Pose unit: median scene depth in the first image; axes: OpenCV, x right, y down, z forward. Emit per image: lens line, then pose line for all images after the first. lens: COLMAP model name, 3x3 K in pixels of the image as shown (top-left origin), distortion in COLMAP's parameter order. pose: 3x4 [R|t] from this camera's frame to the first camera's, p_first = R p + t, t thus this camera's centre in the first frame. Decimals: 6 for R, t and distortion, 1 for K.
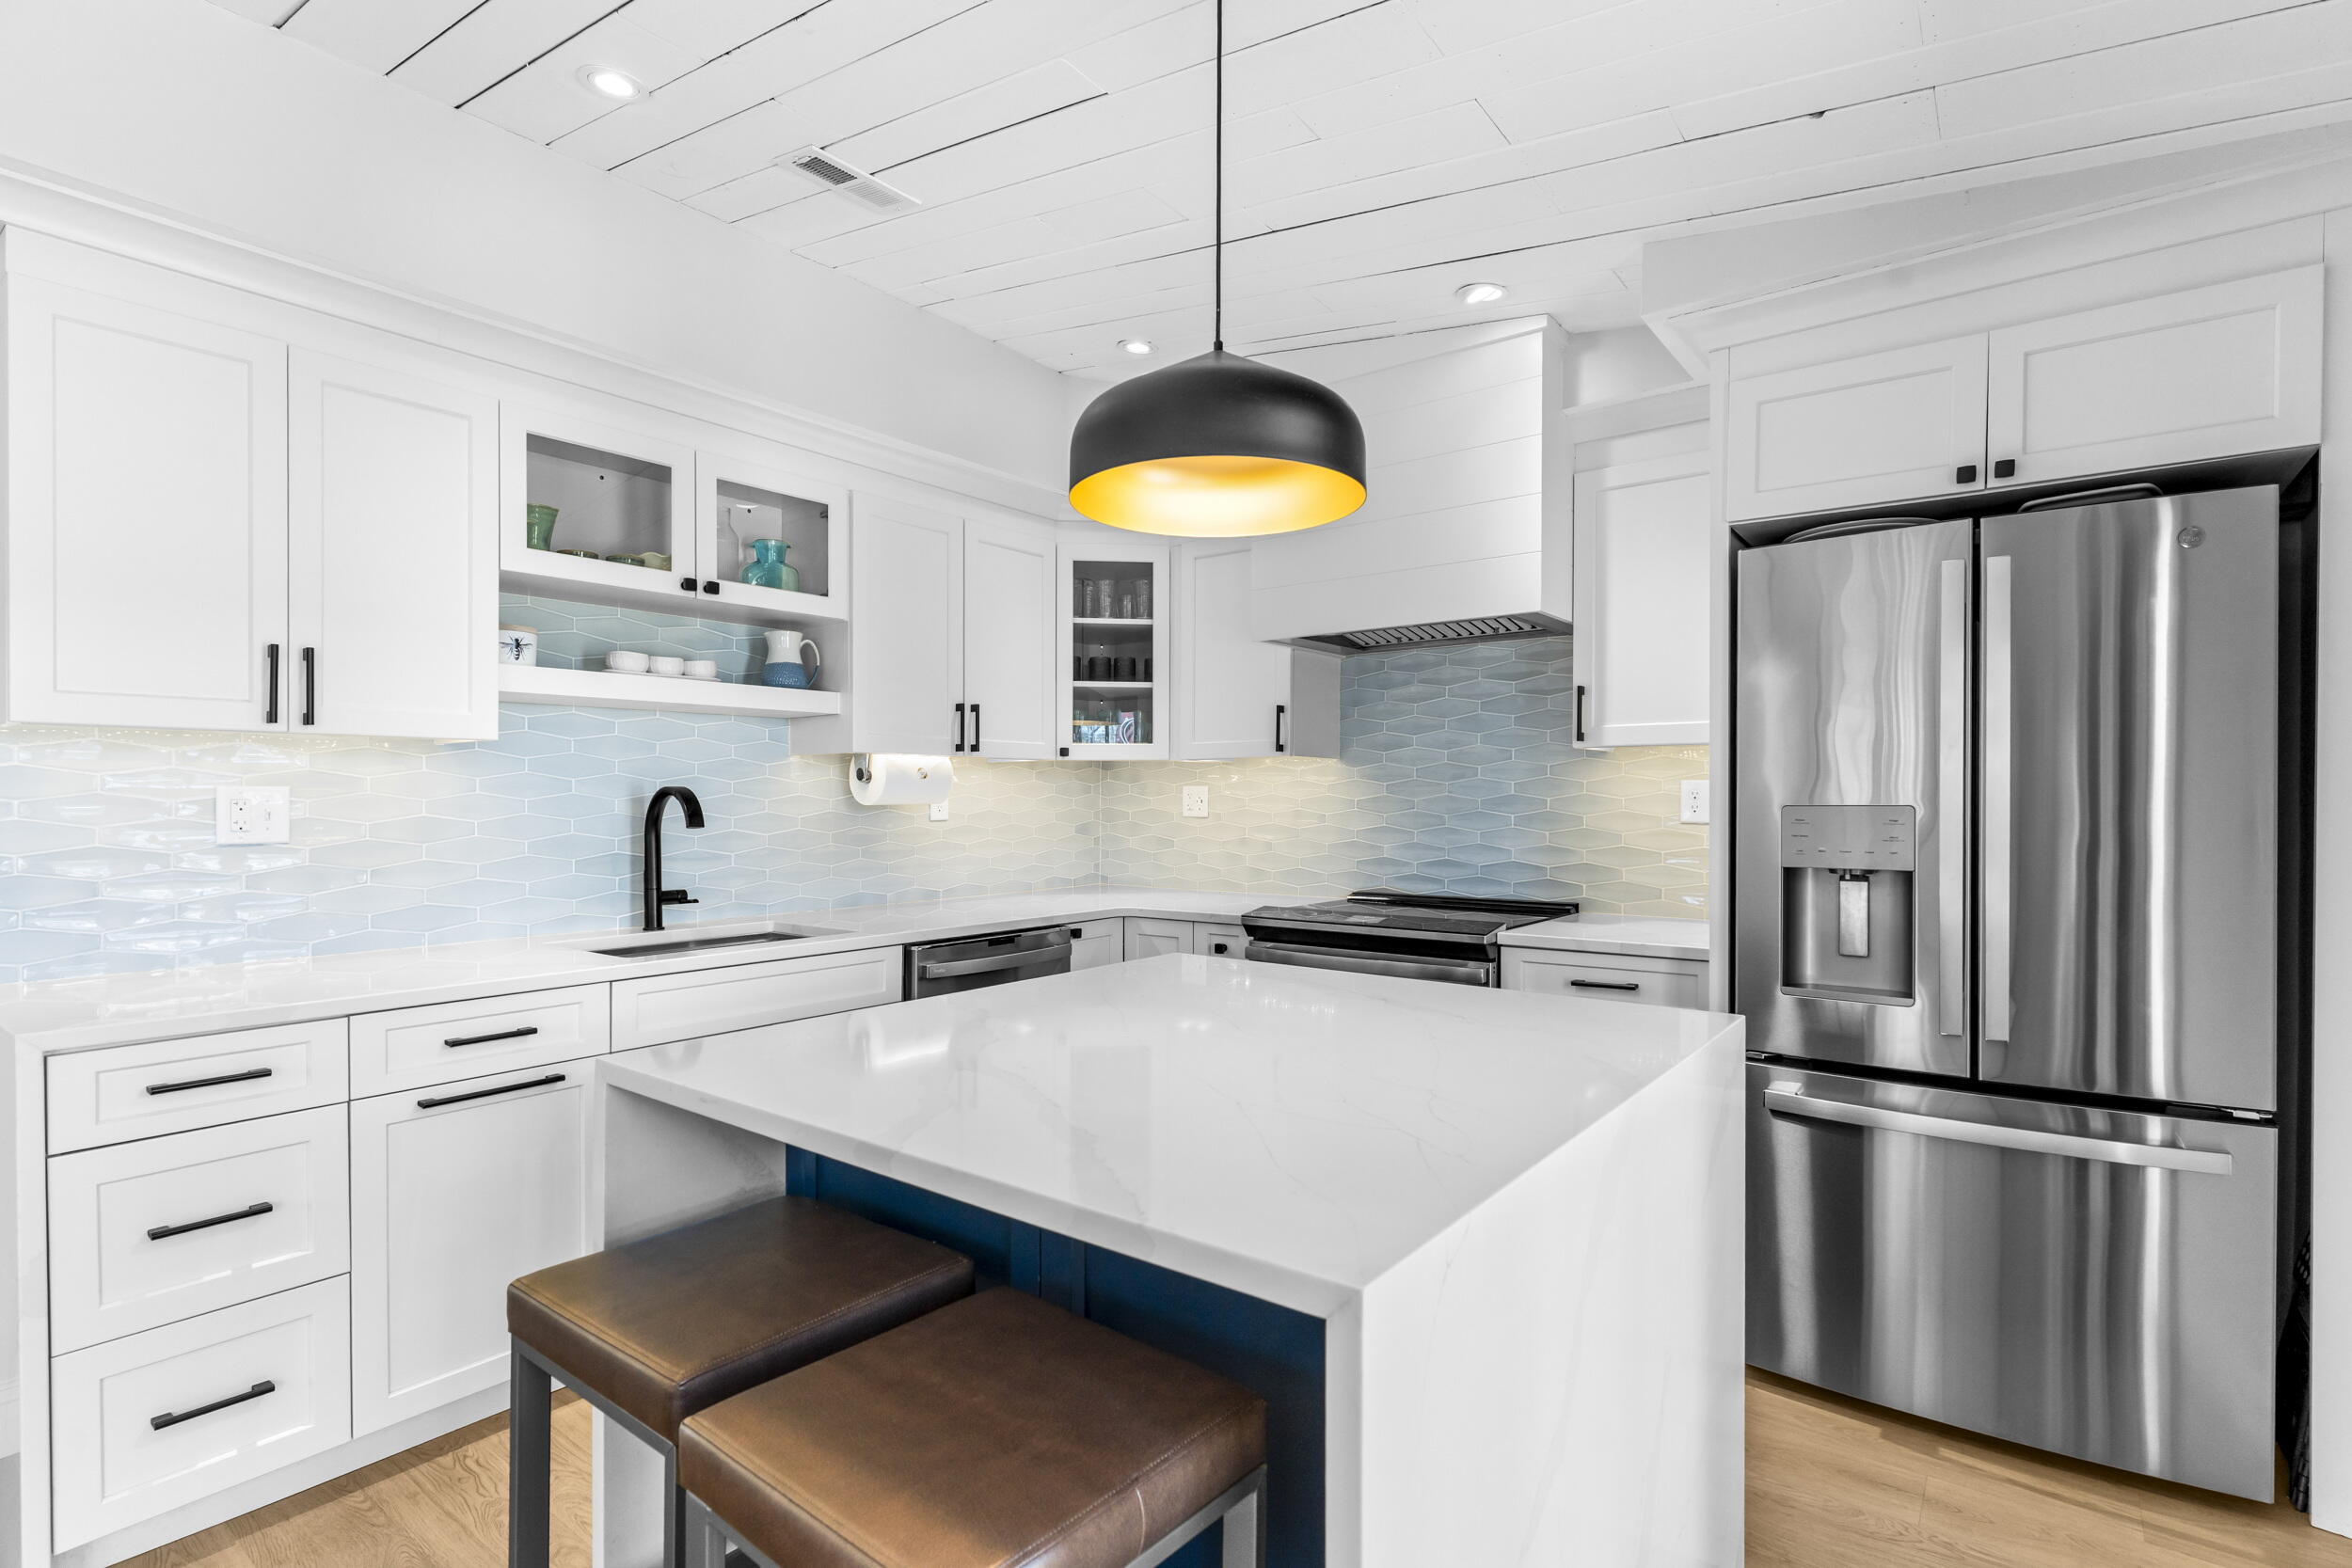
lens RADIAL K [[1123.7, 0, 1181.6], [0, 1123.7, 803.7], [0, 0, 1]] dist [0.002281, 0.000339]
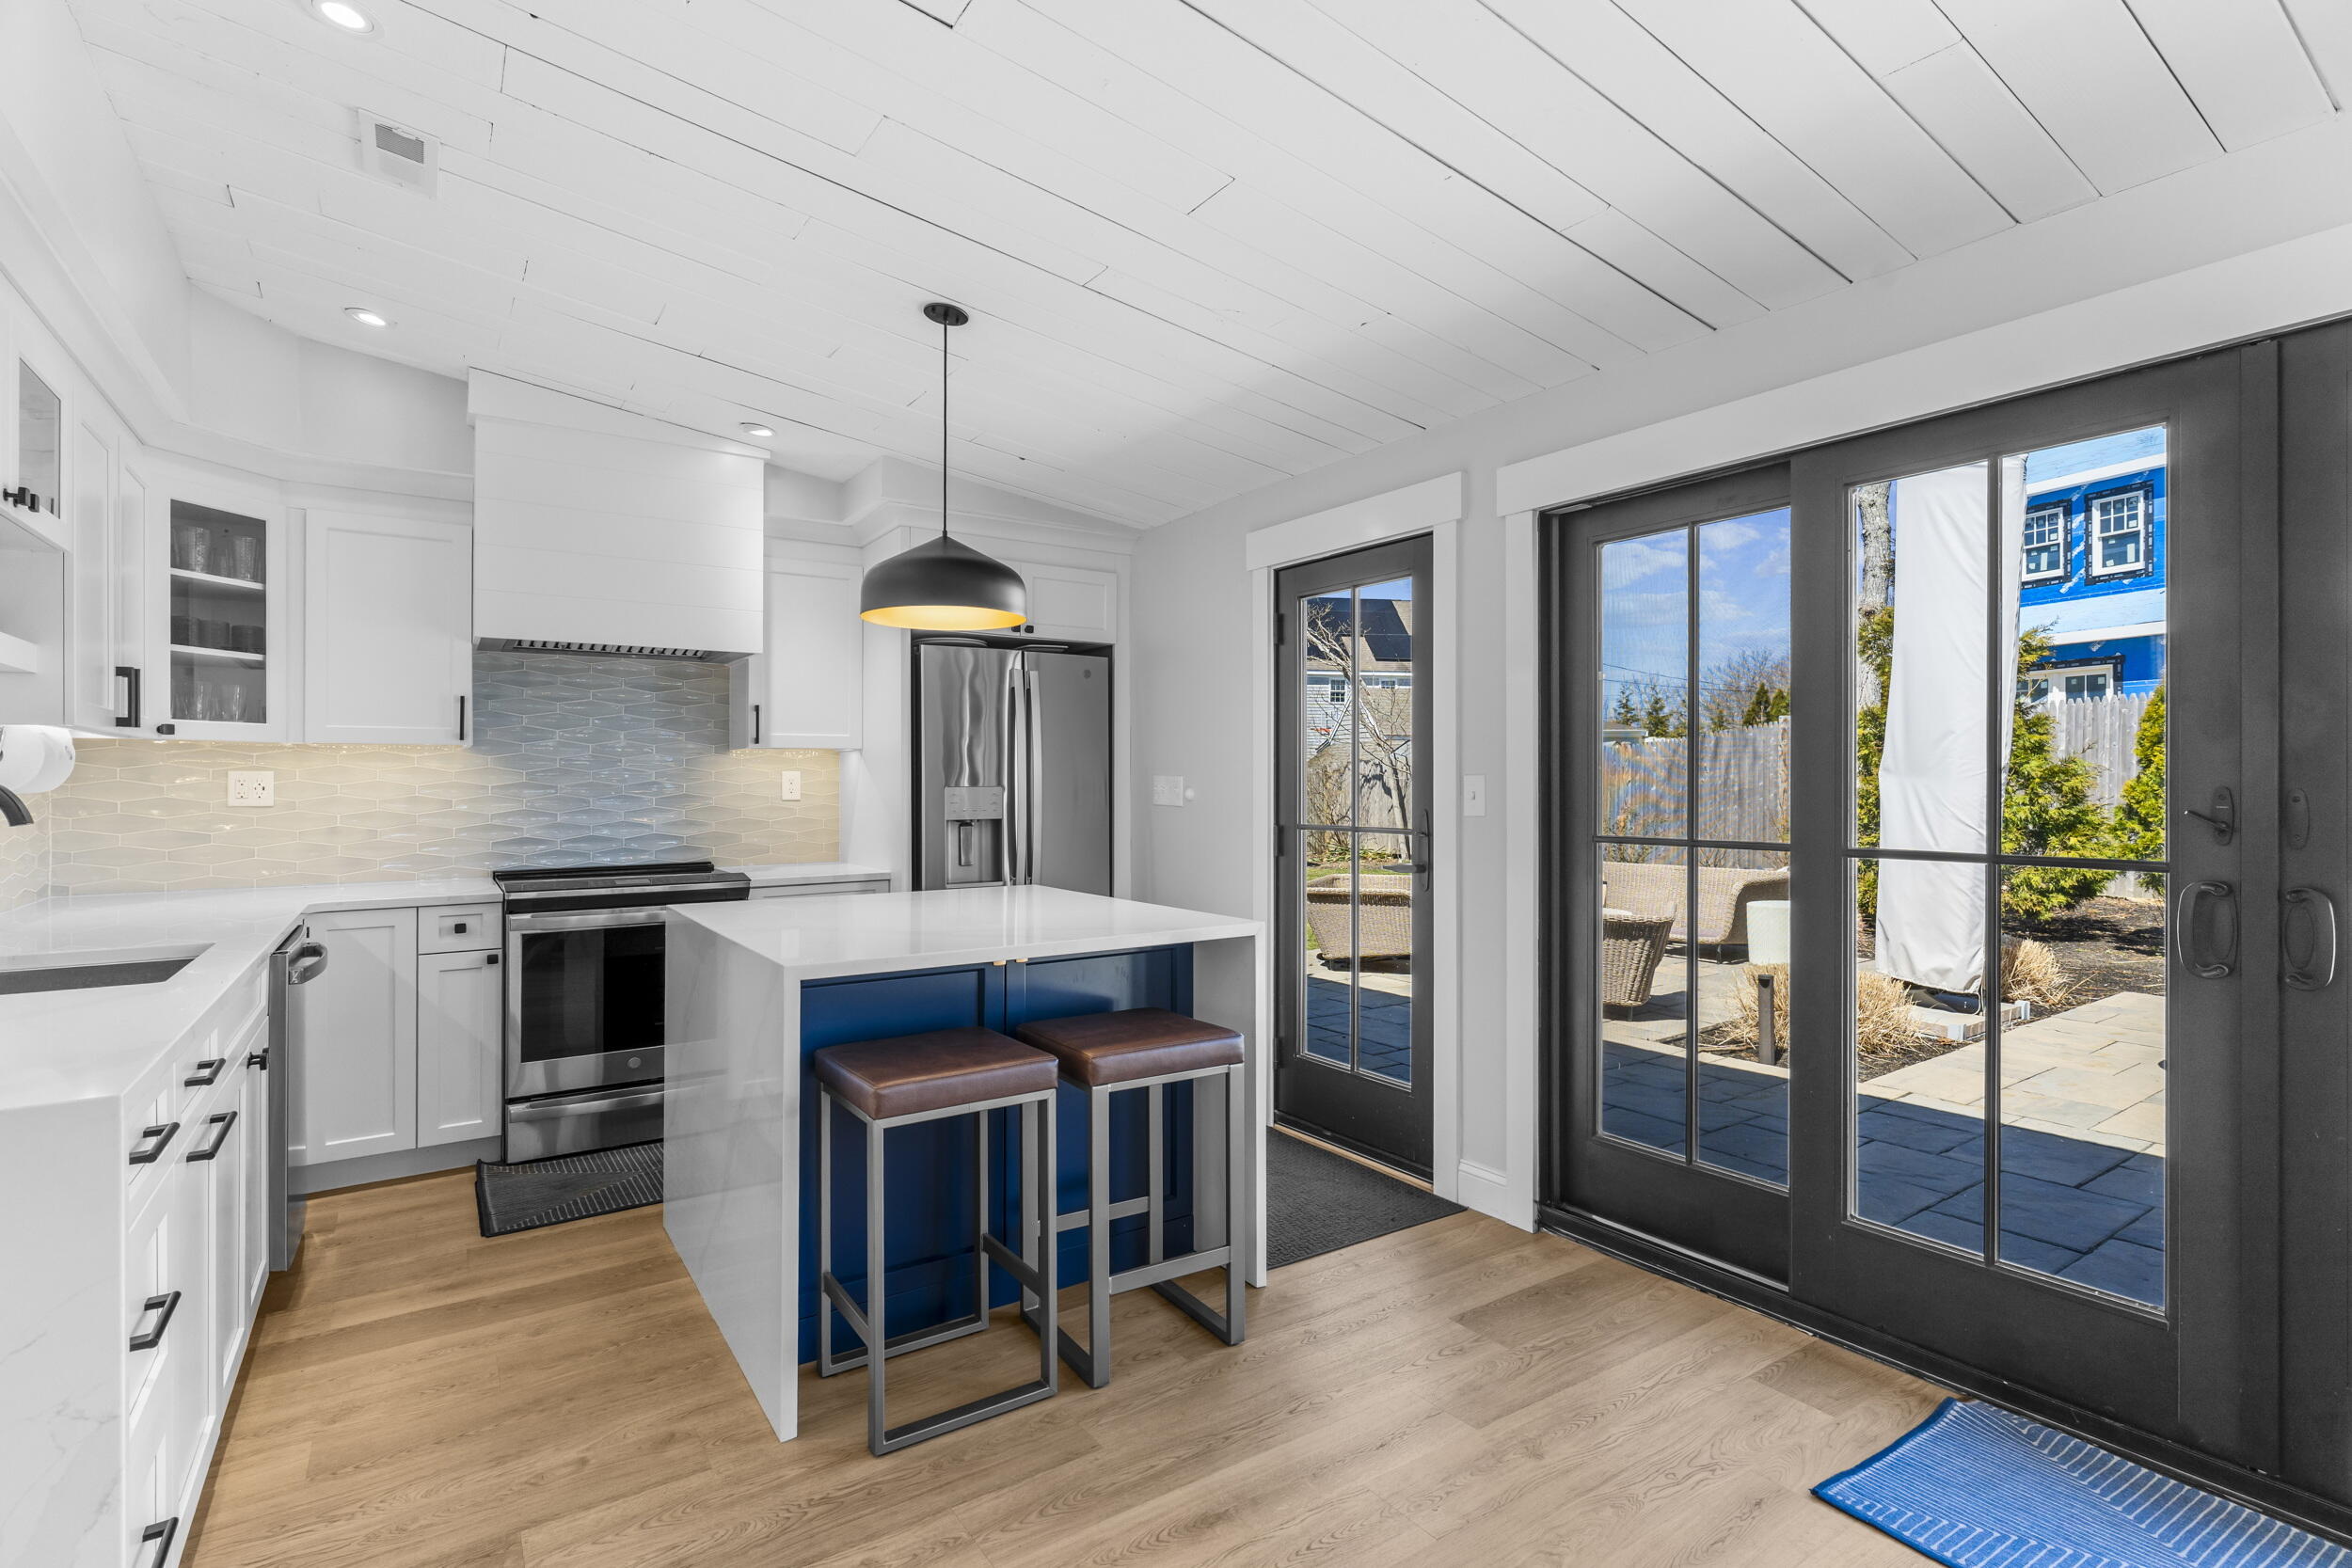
lens RADIAL K [[1123.7, 0, 1181.6], [0, 1123.7, 803.7], [0, 0, 1]] dist [0.002281, 0.000339]
pose [[0.315142, -0.018894, 0.948857, -0.662827], [0.007164, 0.999821, 0.017530, -0.000615], [-0.949018, 0.001274, 0.315220, 0.028556]]
